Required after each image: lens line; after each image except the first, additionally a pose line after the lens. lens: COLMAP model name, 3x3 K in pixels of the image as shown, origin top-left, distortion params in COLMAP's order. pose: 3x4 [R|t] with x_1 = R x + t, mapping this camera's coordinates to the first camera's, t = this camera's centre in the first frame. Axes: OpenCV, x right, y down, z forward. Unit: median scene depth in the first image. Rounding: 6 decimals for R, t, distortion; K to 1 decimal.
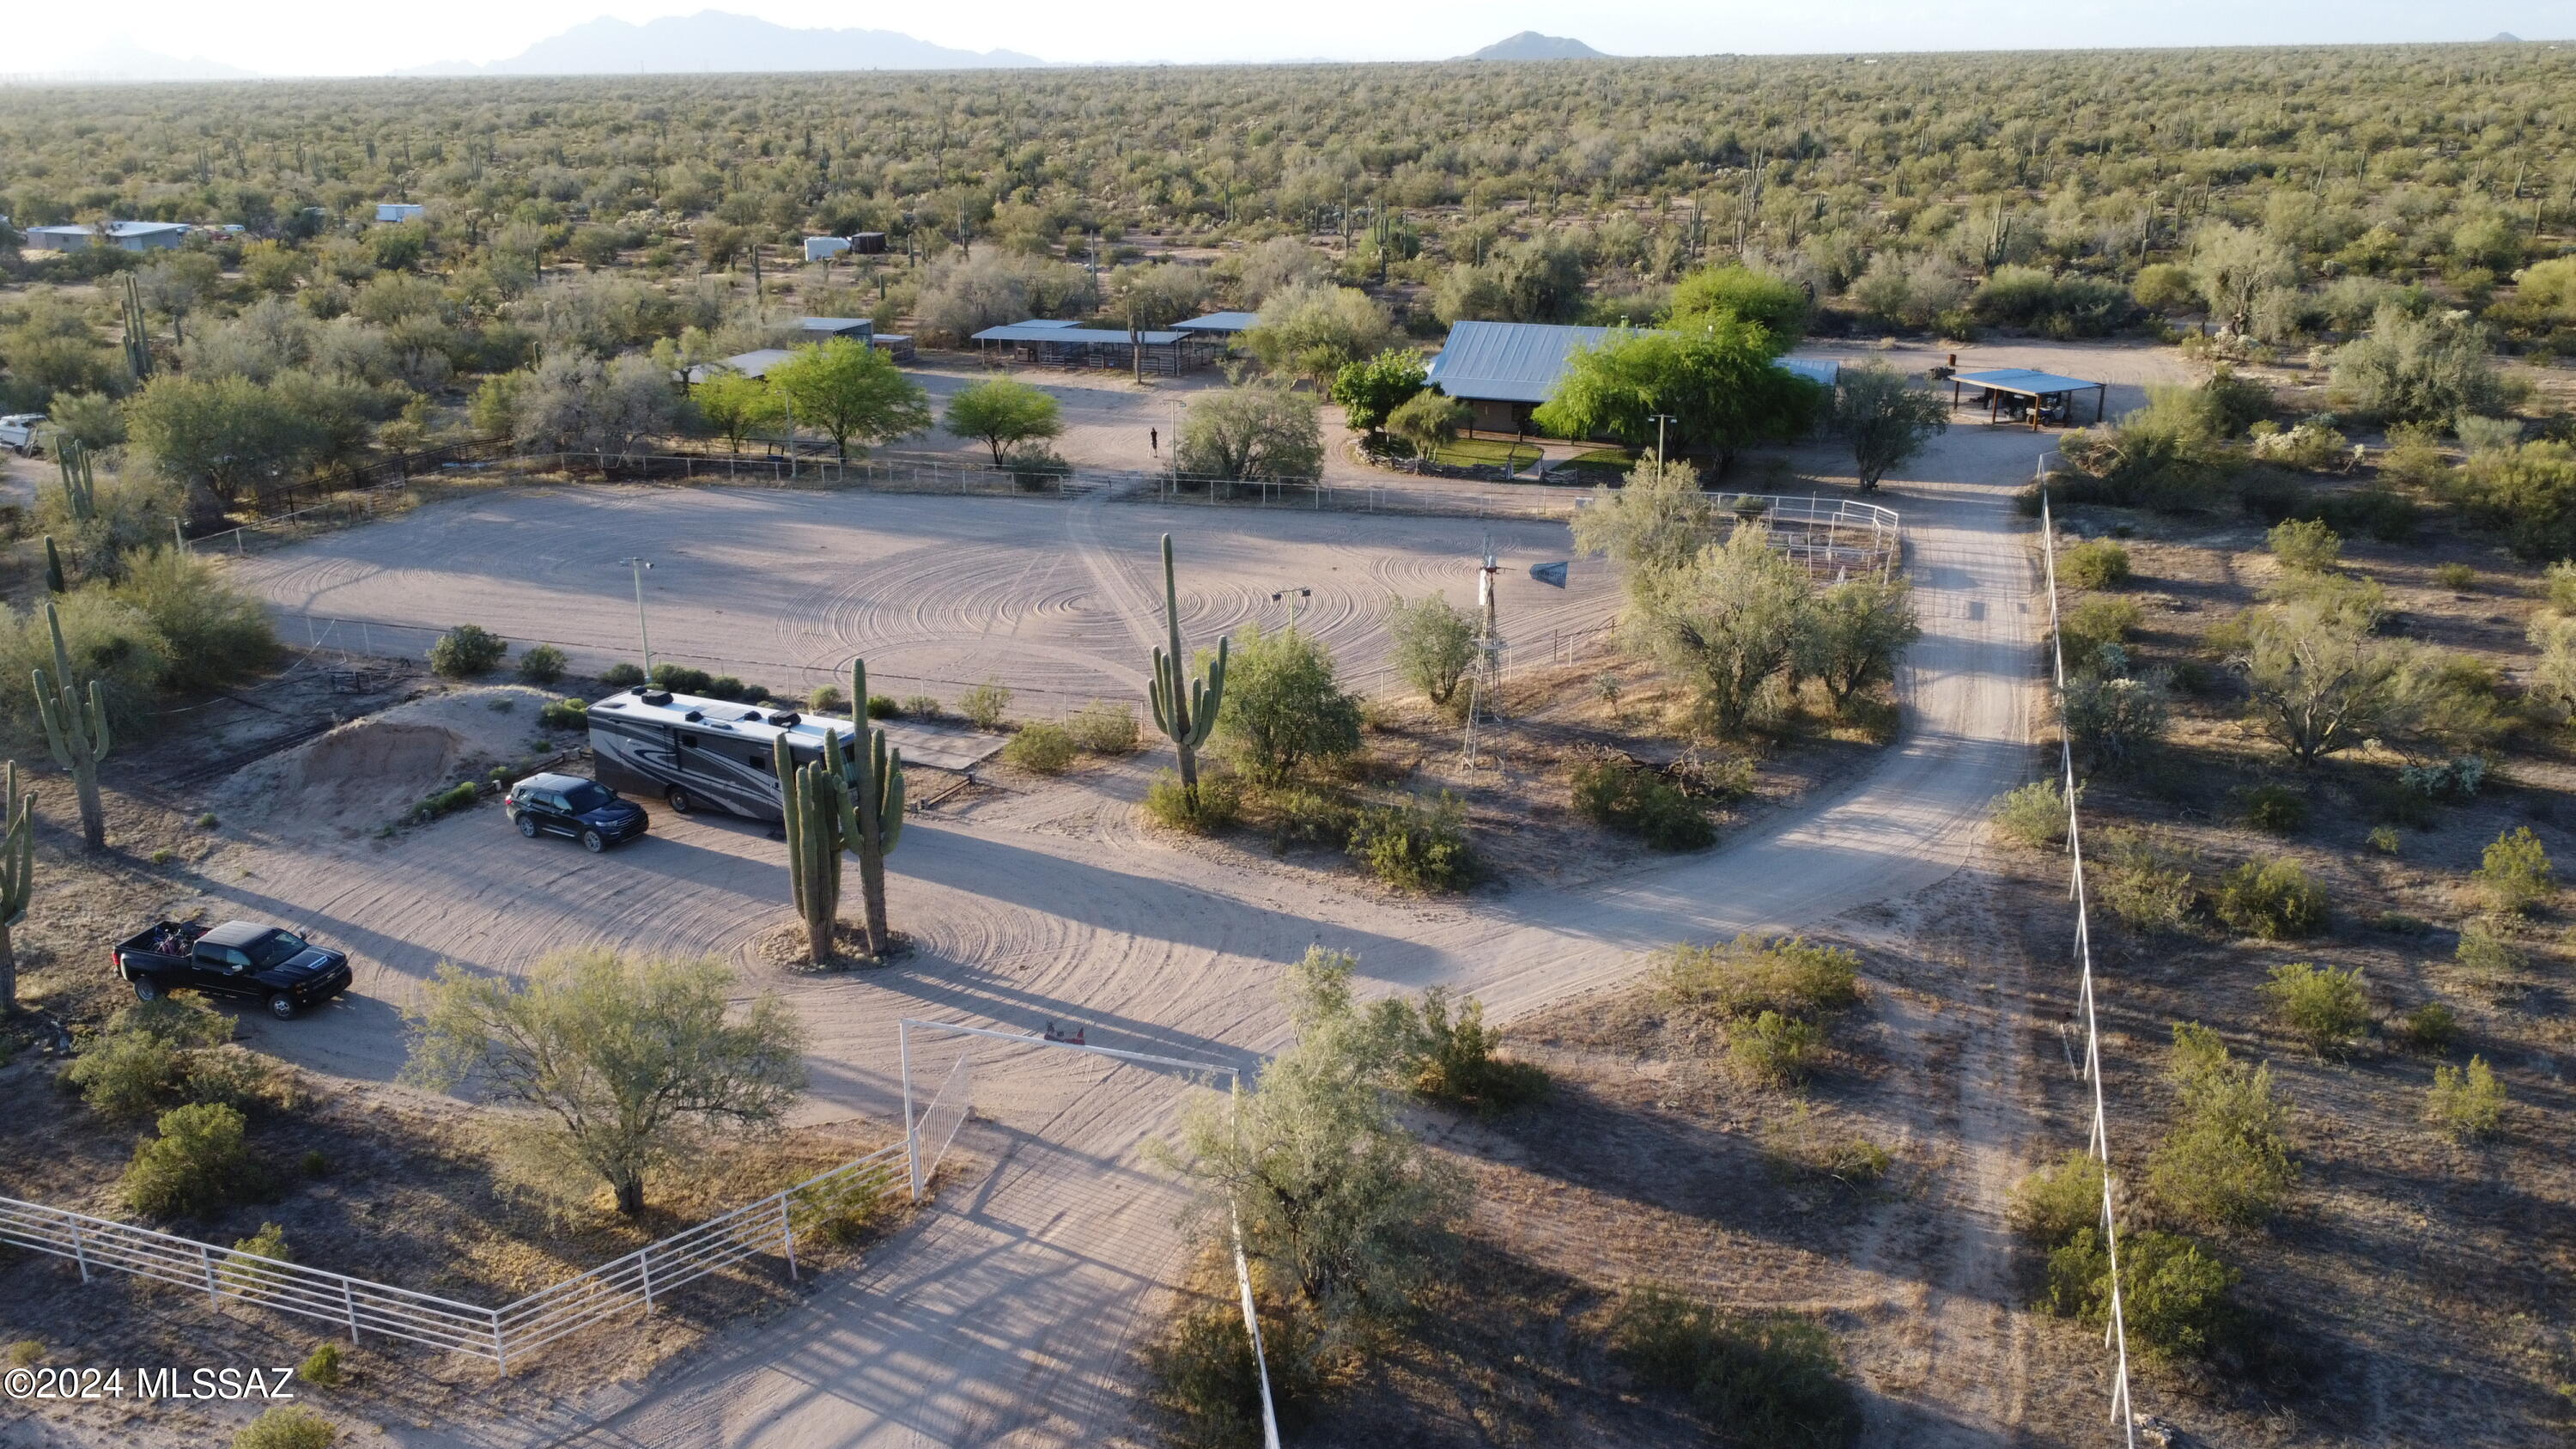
lens RADIAL K [[1813.9, 0, 1288.0], [0, 1813.9, 724.5], [0, 0, 1]] dist [-0.000019, 0.000134]
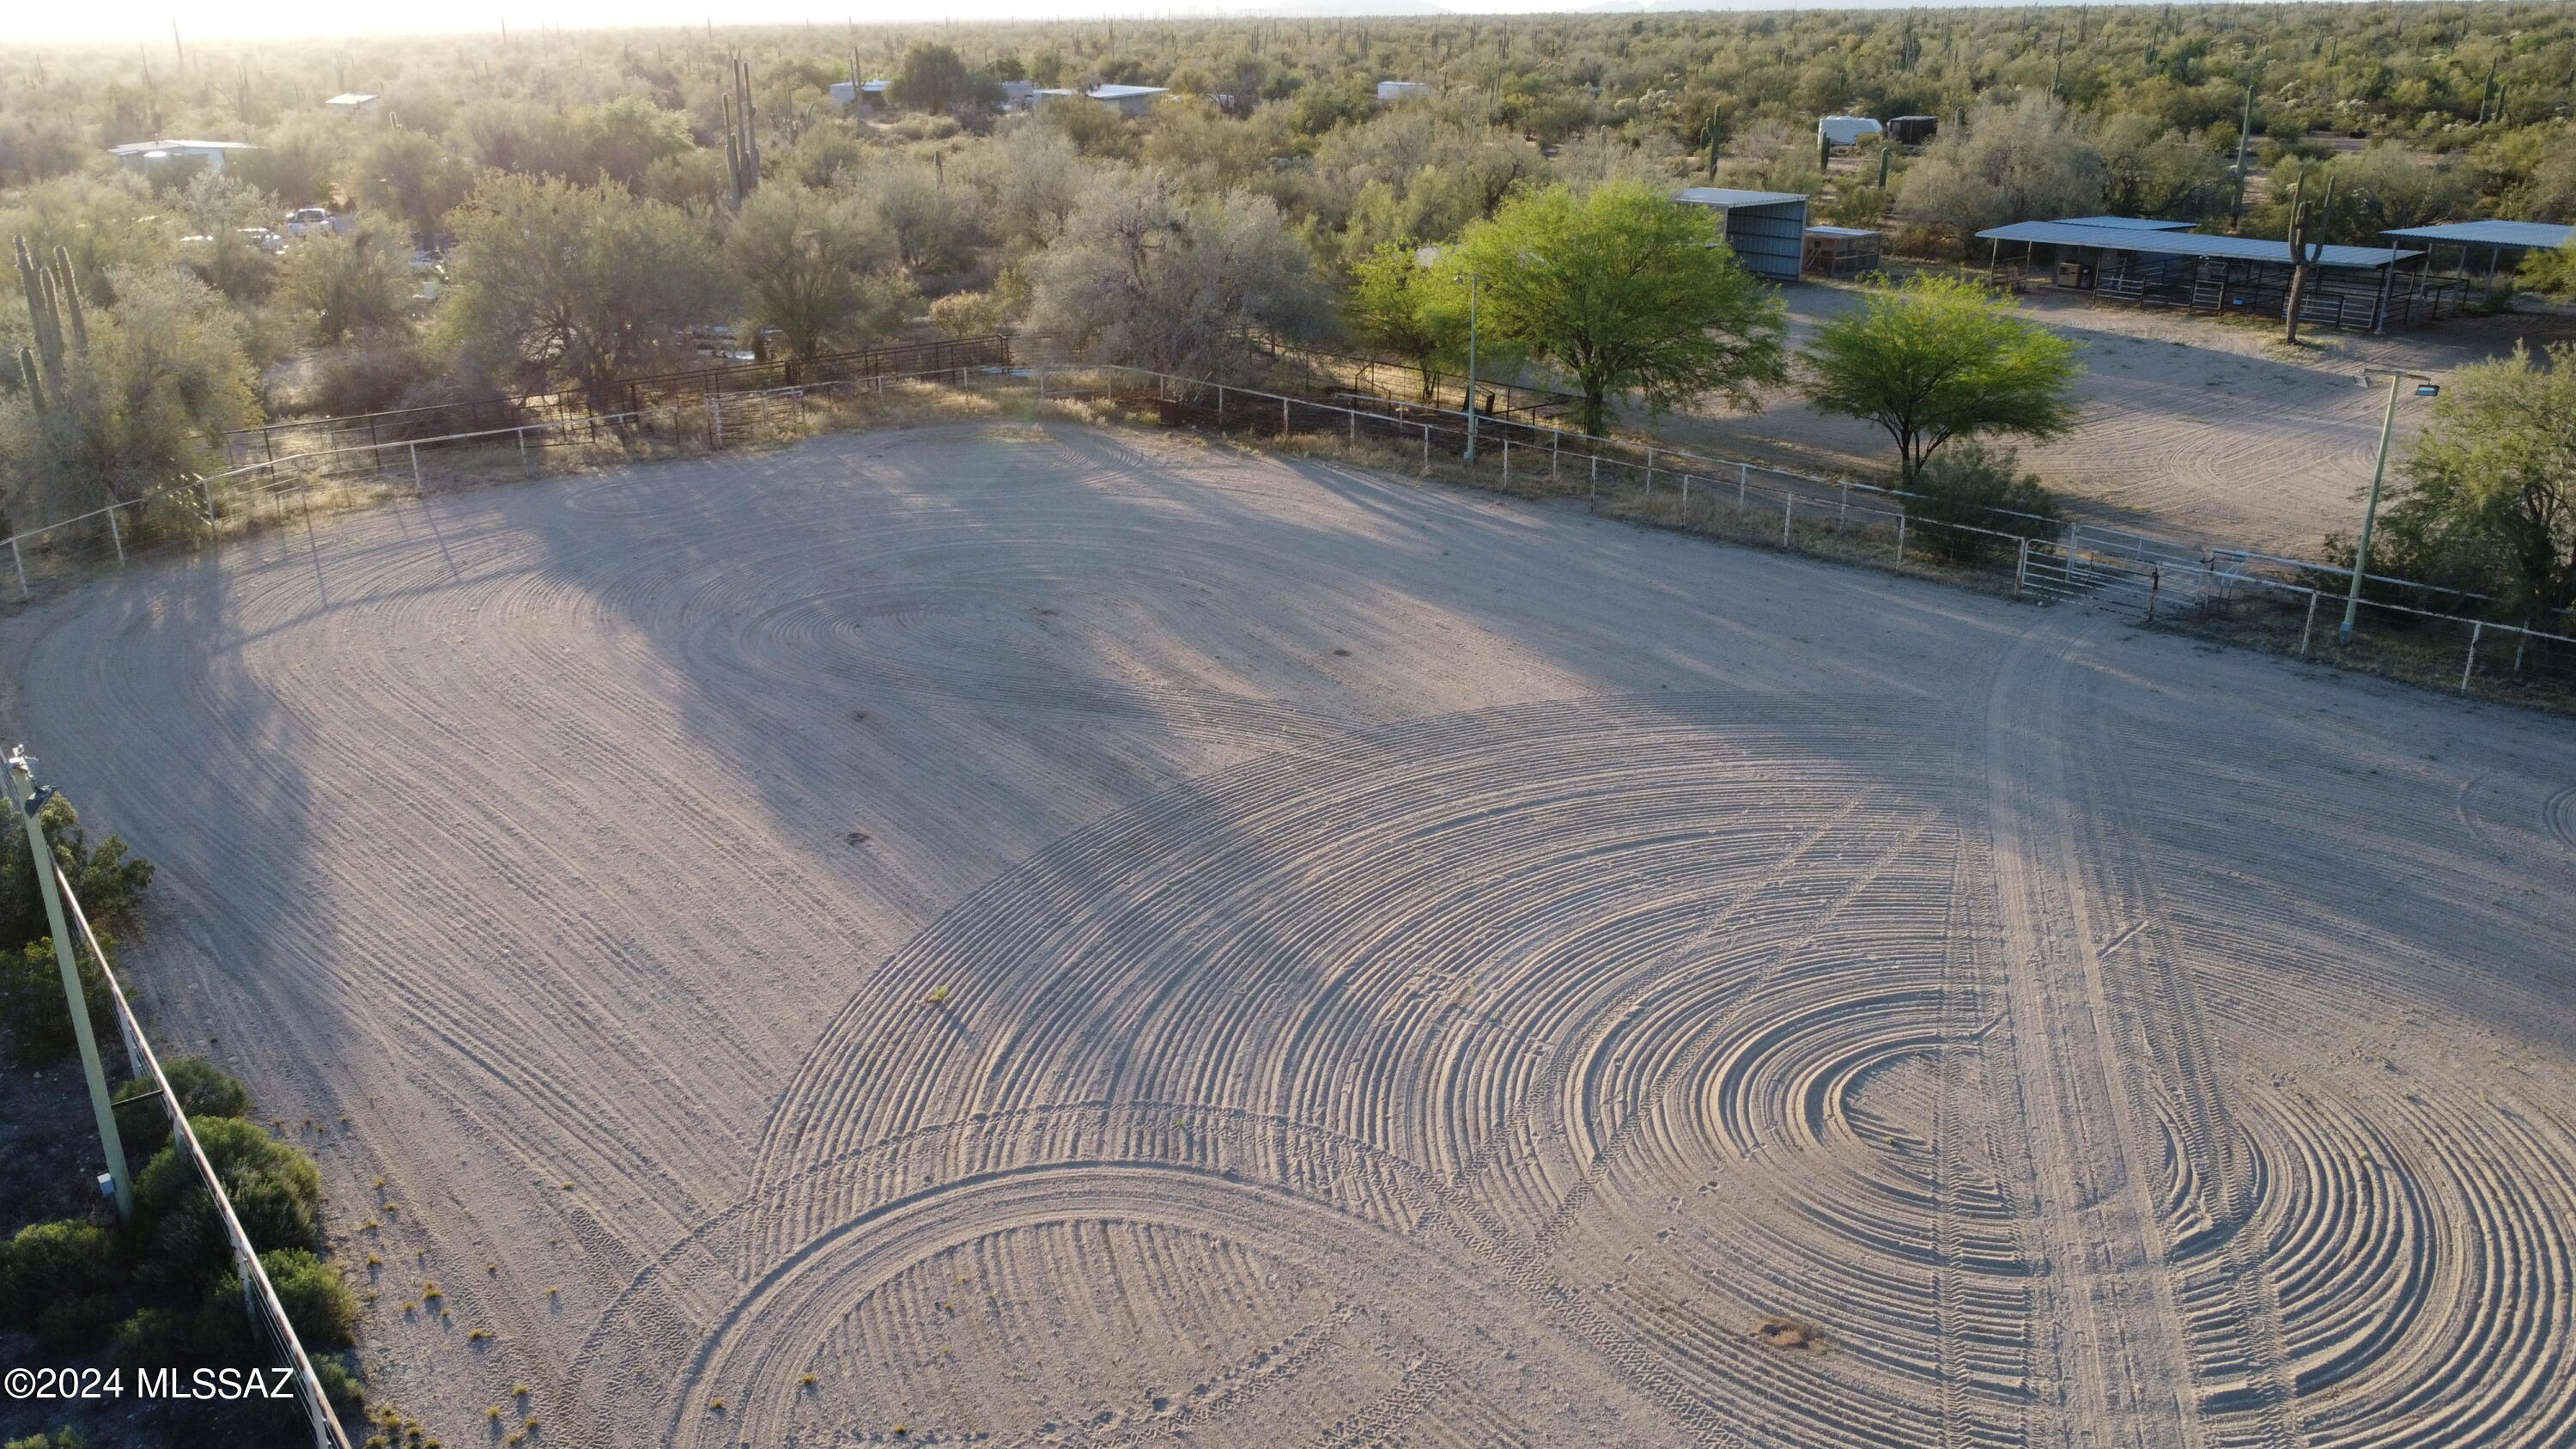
lens RADIAL K [[1813.9, 0, 1288.0], [0, 1813.9, 724.5], [0, 0, 1]] dist [-0.000019, 0.000134]
pose [[0.837841, 0.195014, -0.509895, -0.035596], [-0.179167, 0.980511, 0.080605, -0.070152], [0.515676, 0.023823, 0.856452, 0.405241]]
